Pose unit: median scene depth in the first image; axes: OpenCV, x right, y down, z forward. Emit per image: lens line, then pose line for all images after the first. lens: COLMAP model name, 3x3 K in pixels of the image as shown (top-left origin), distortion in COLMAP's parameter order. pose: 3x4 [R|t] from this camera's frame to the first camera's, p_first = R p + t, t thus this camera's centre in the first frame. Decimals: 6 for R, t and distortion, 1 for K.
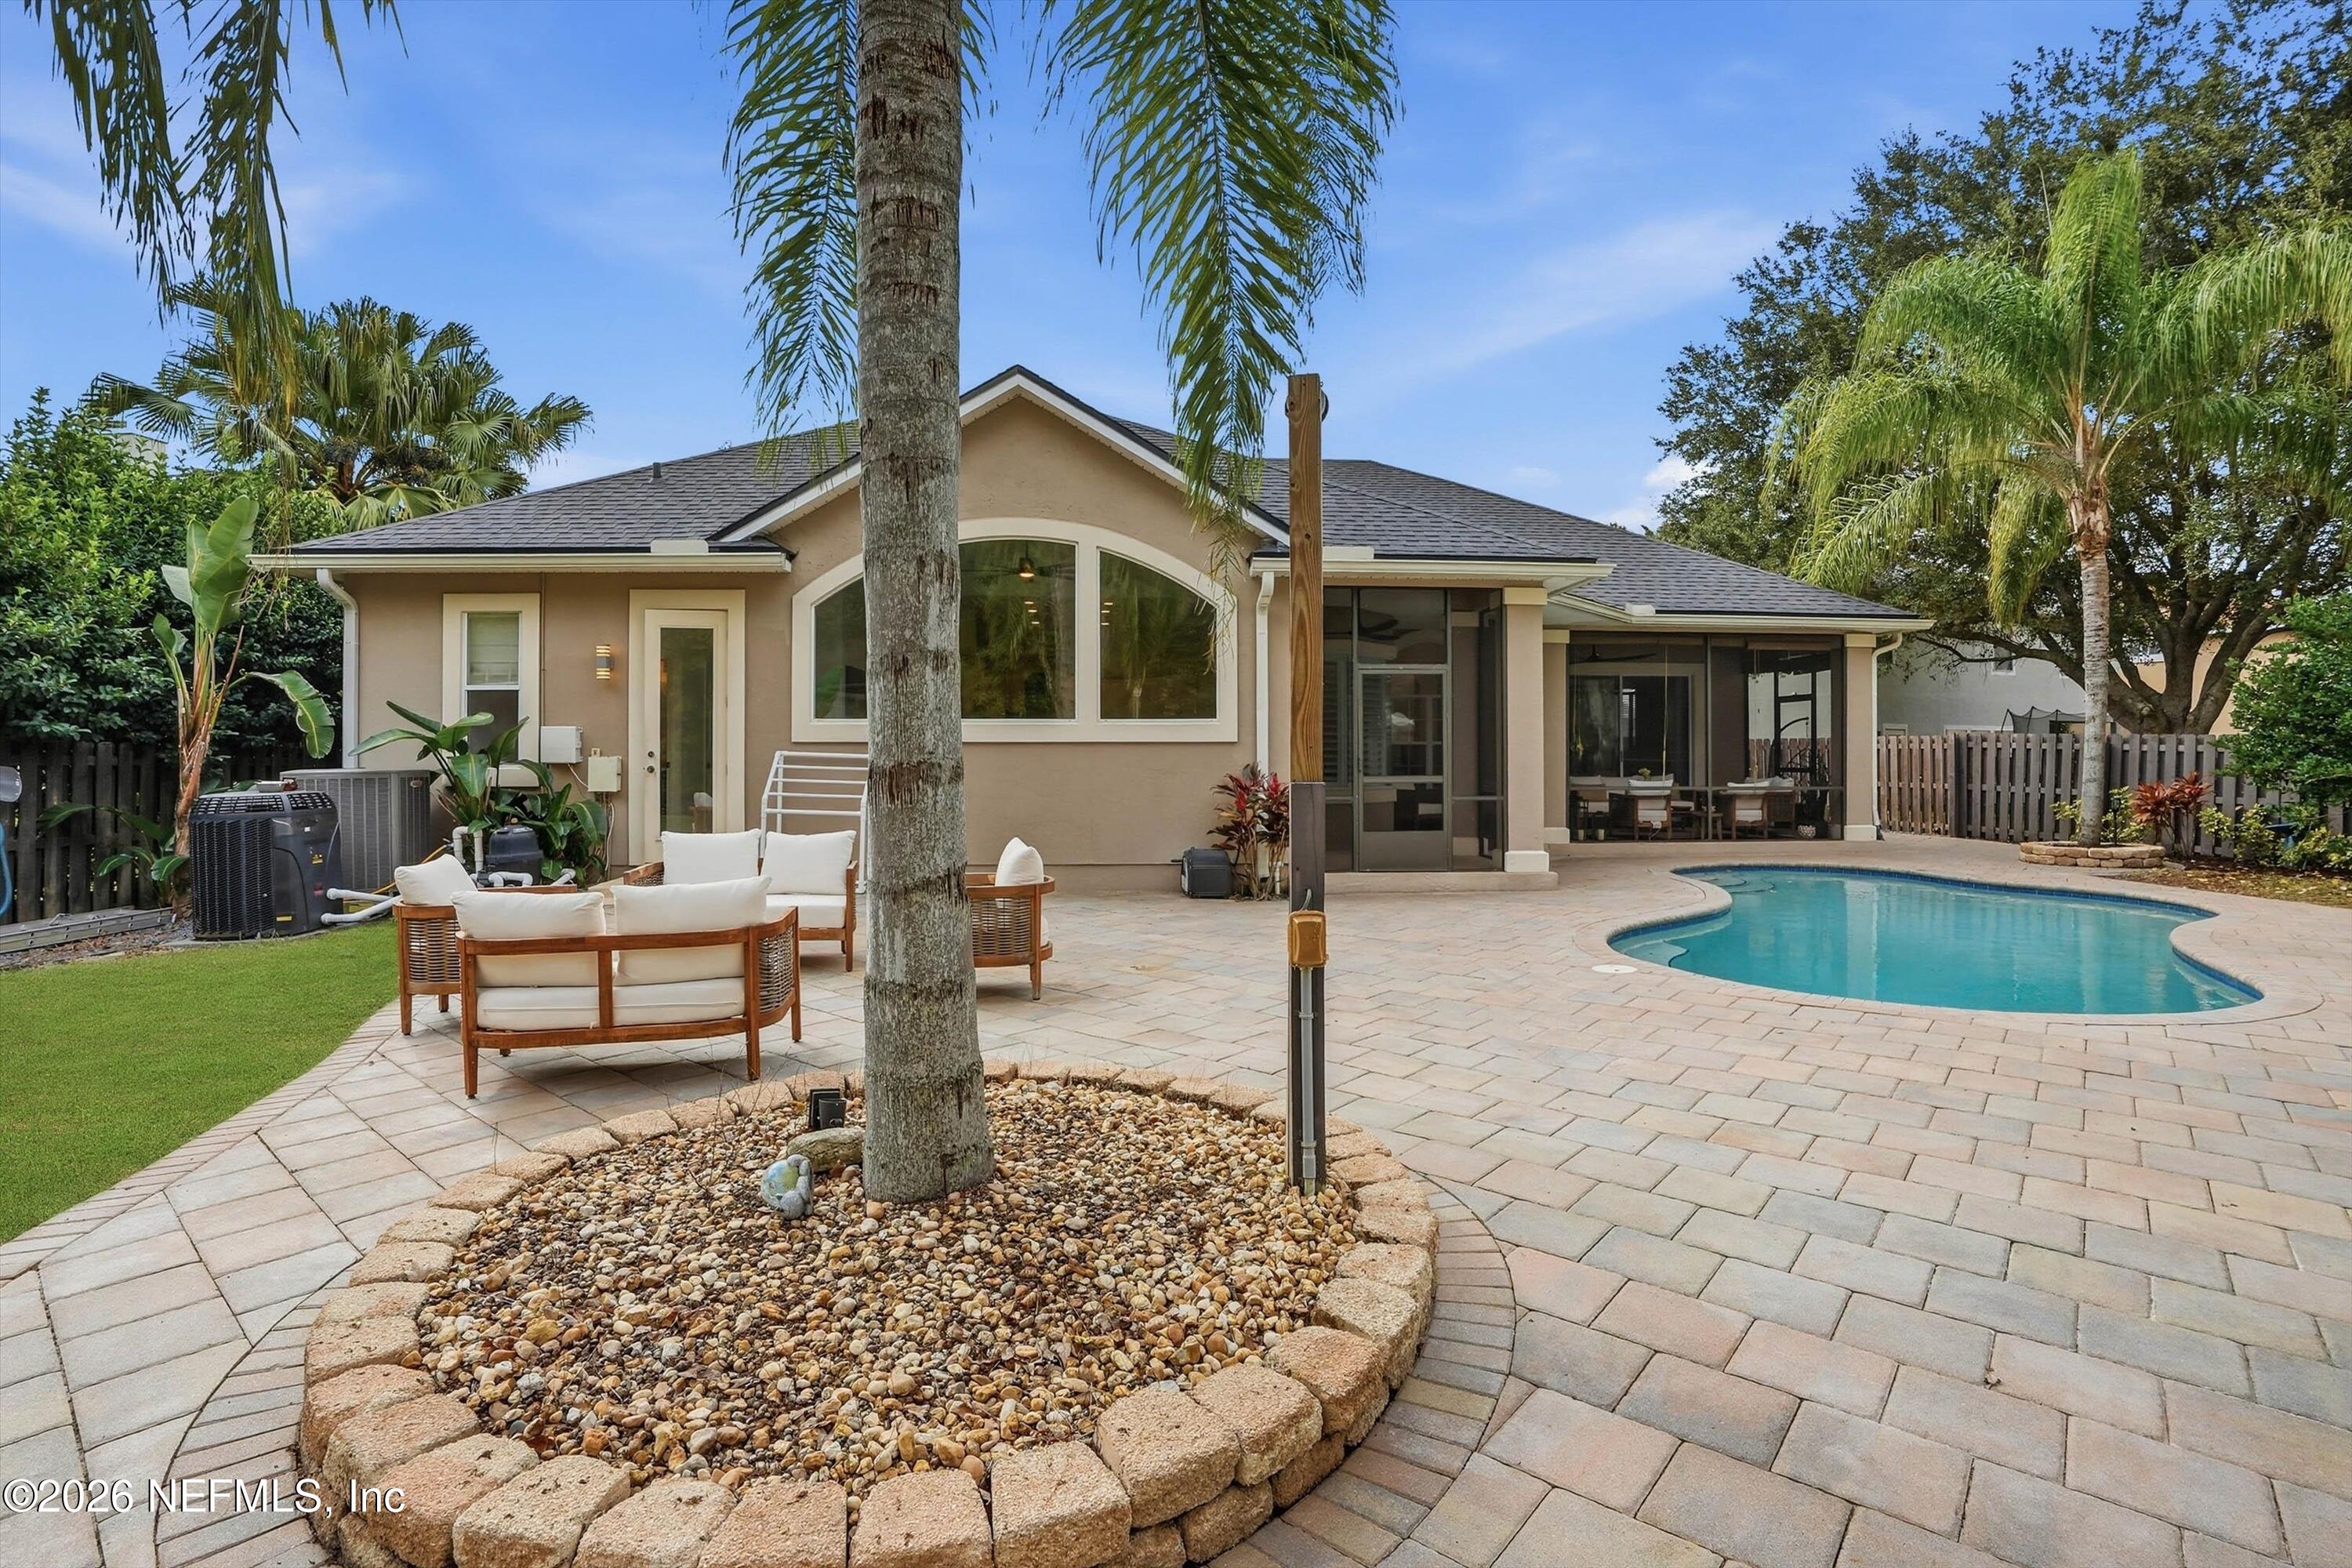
lens RADIAL K [[1064.0, 0, 1178.7], [0, 1064.0, 761.4], [0, 0, 1]] dist [-0.048021, 0.000373]
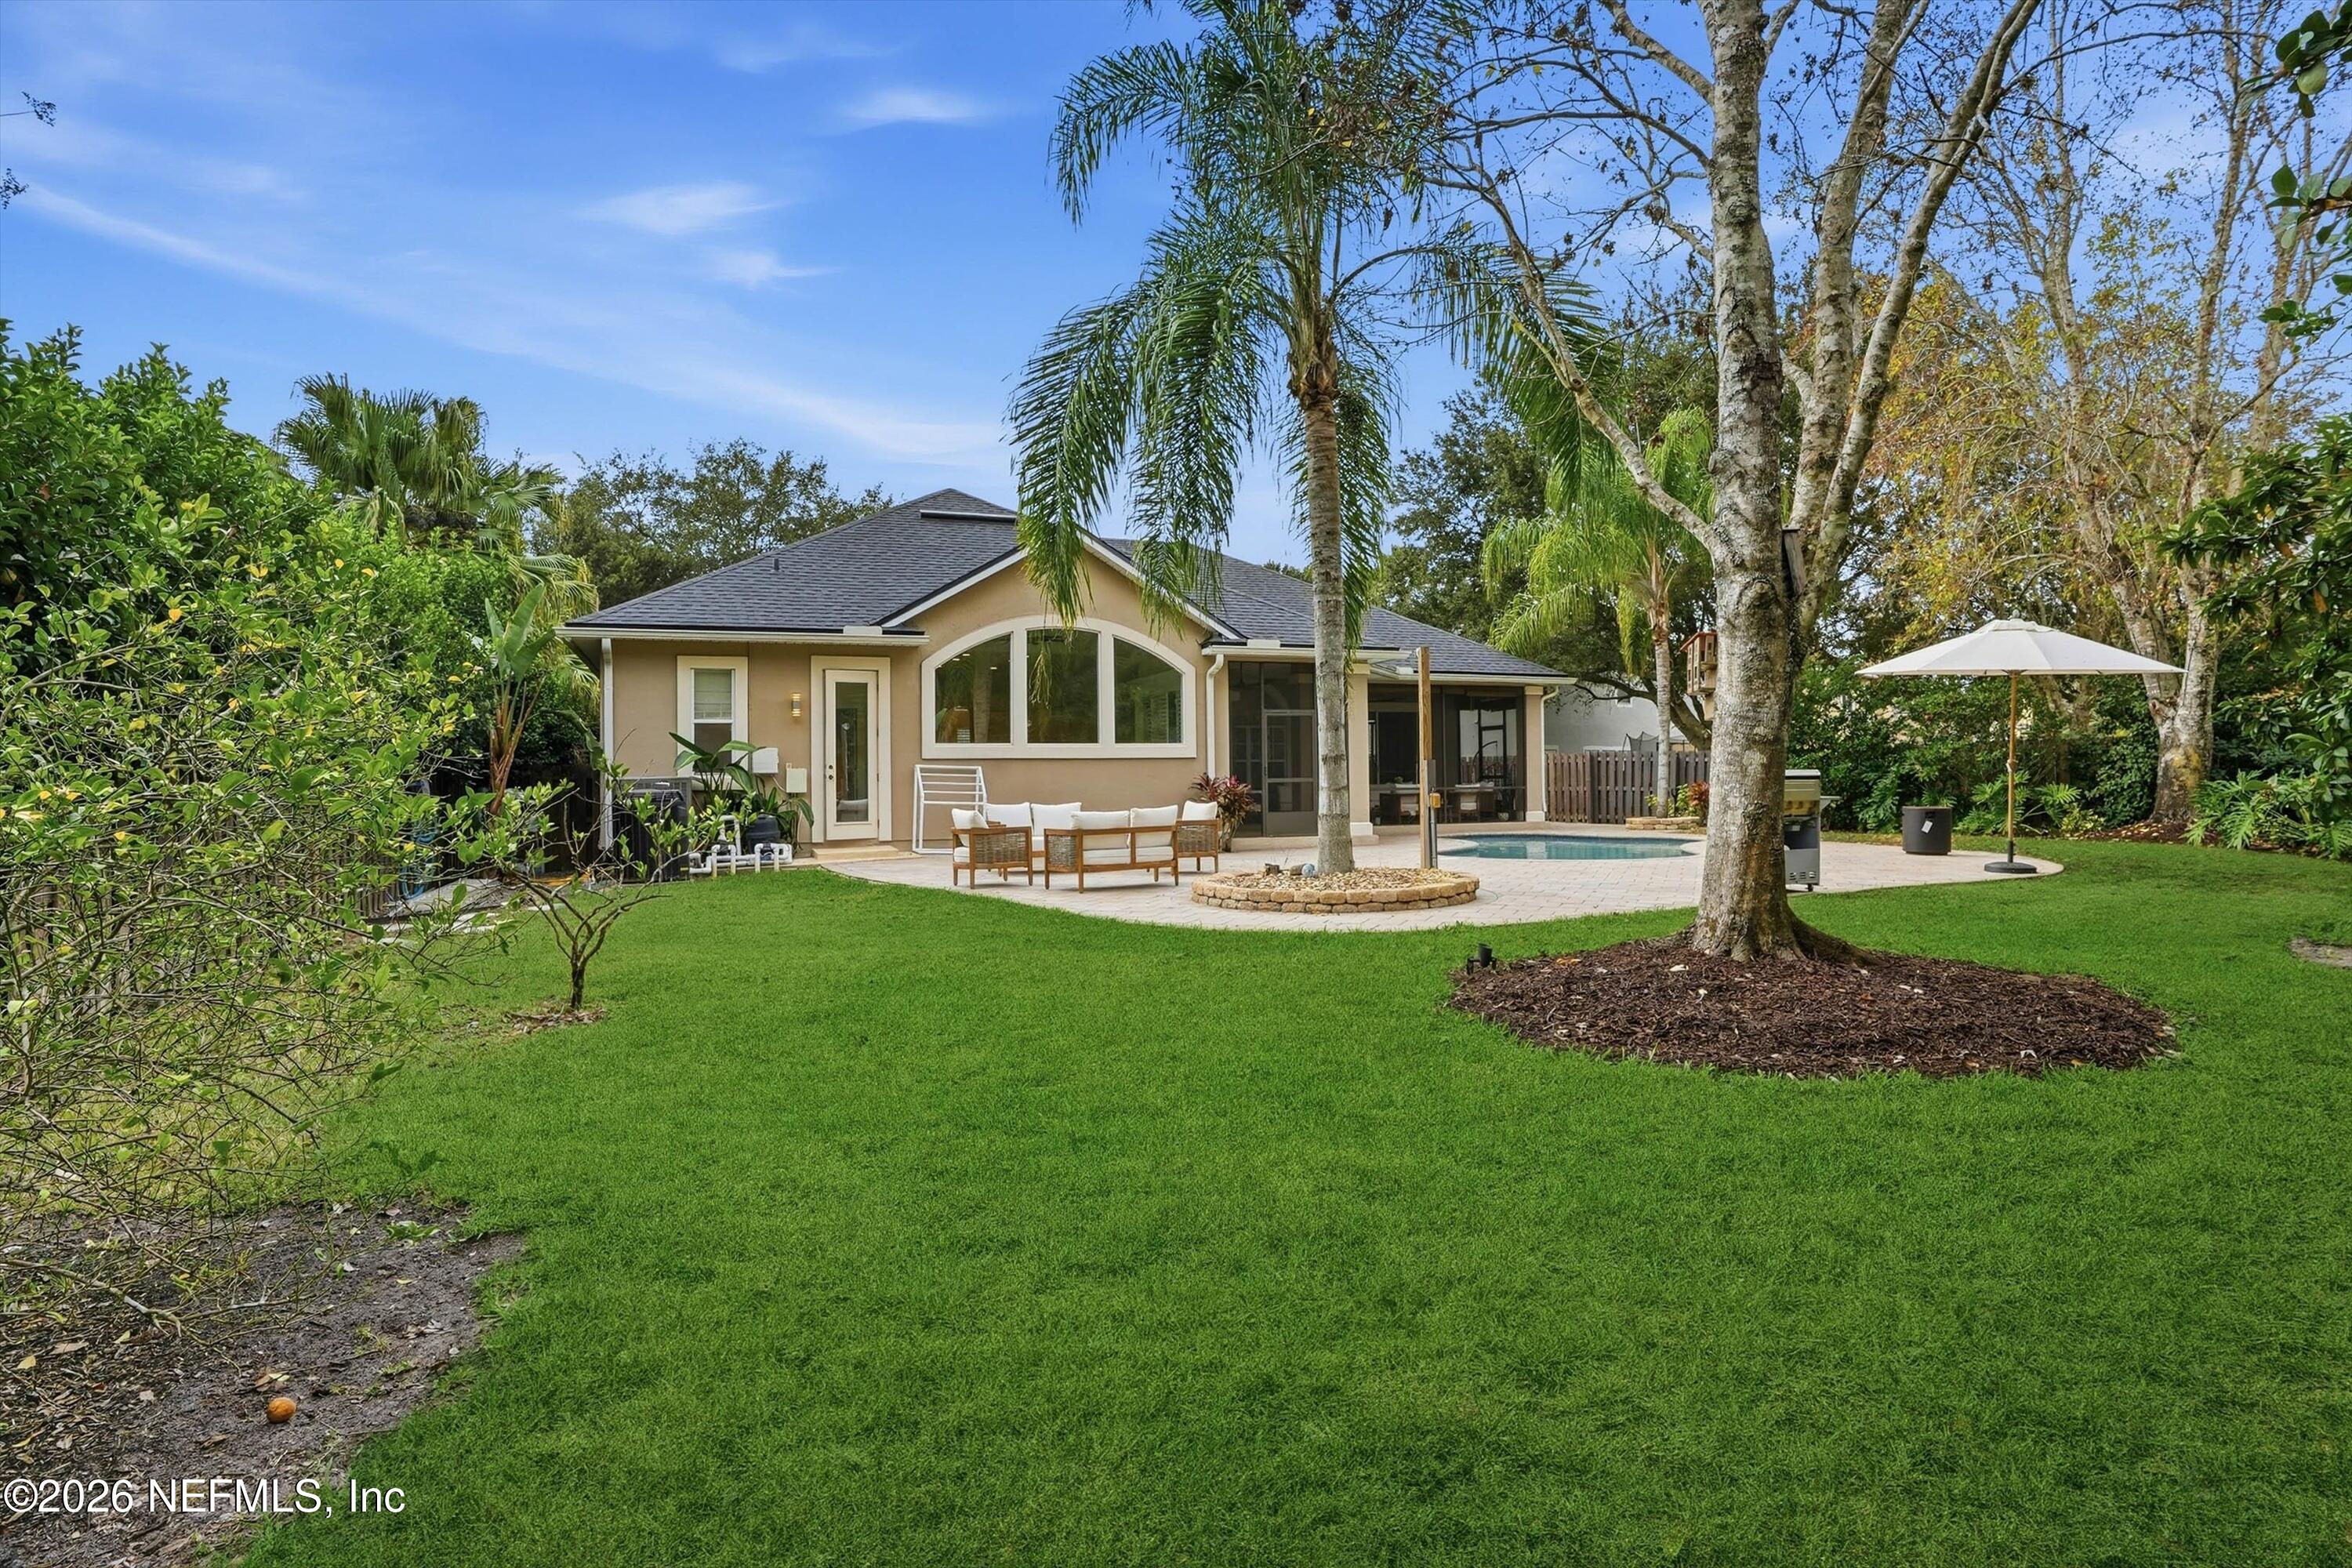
lens RADIAL K [[1117.8, 0, 1176.0], [0, 1117.8, 784.0], [0, 0, 1]] dist [-0.035859, 0.000348]
pose [[0.960231, -0.011322, 0.278976, -0.438894], [0.012104, 0.999926, -0.001081, 0.023118], [-0.278944, 0.004414, 0.960297, -0.604437]]
